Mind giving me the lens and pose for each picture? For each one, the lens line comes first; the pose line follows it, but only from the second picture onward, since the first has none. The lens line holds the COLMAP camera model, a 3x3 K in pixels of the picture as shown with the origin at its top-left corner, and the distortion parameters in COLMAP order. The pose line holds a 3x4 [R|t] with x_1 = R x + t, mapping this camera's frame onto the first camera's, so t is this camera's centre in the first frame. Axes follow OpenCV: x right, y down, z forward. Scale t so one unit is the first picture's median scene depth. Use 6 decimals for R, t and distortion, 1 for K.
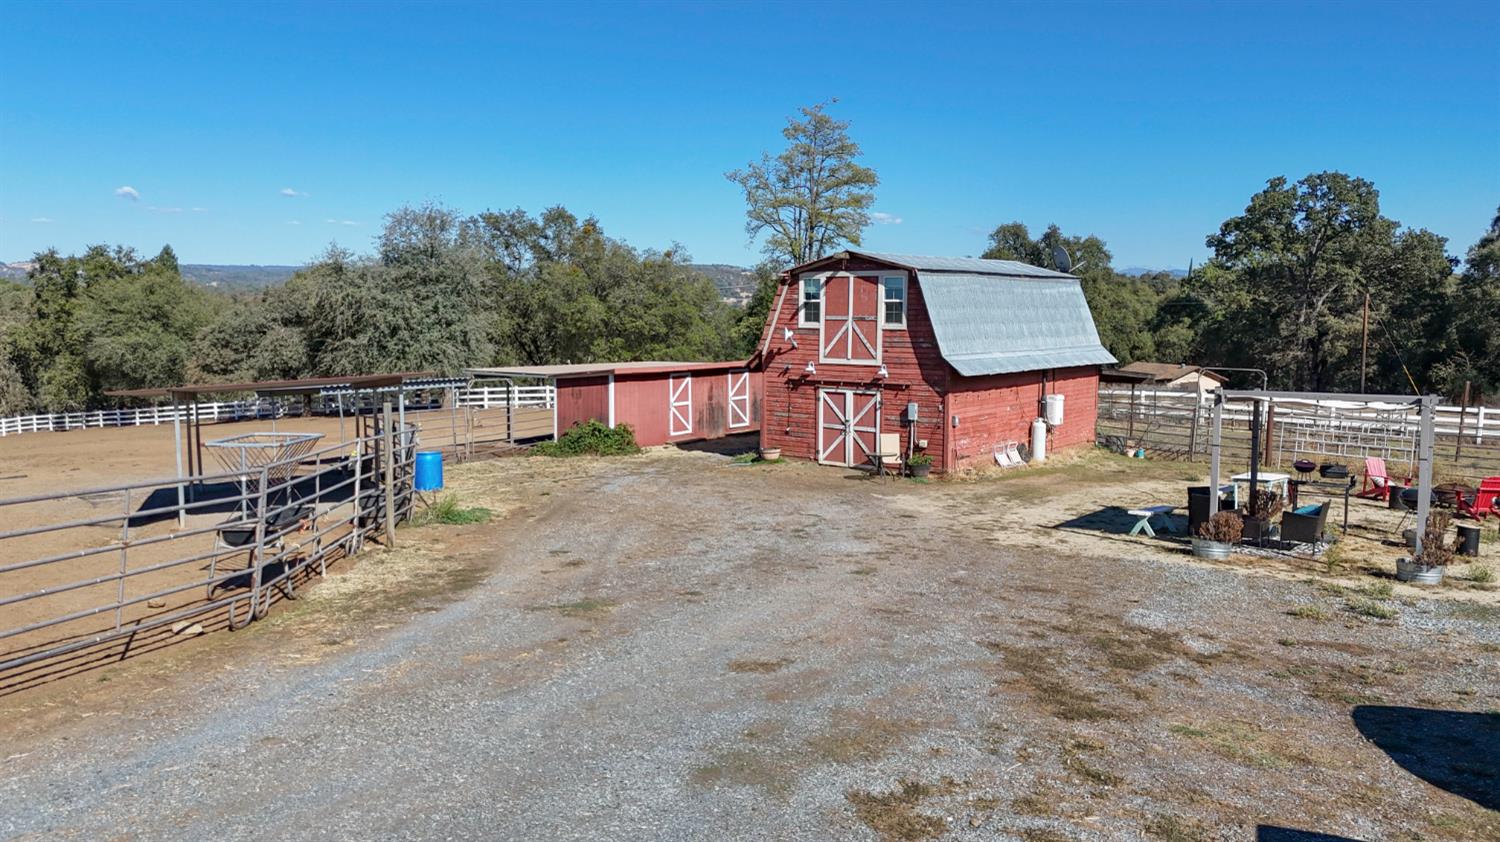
lens RADIAL K [[1103.7, 0, 750.0], [0, 1103.7, 421.0], [0, 0, 1]] dist [0.082605, -0.088769]
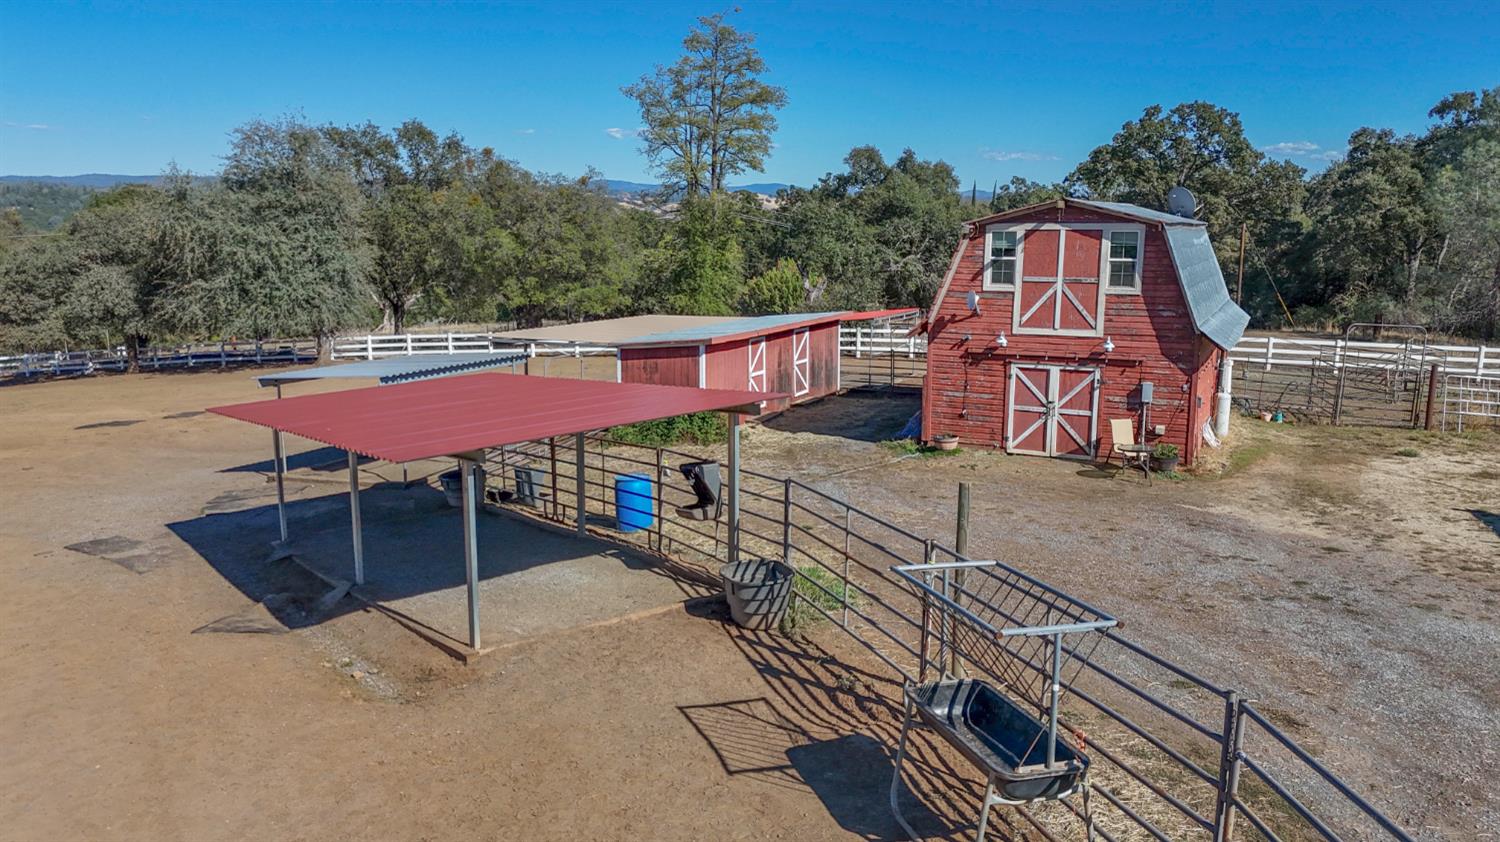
lens RADIAL K [[1103.7, 0, 750.0], [0, 1103.7, 421.0], [0, 0, 1]] dist [0.082605, -0.088769]
pose [[0.978489, -0.036670, 0.203016, -0.292548], [0.021889, 0.996975, 0.074578, -0.051330], [-0.205137, -0.068530, 0.976331, 0.209511]]
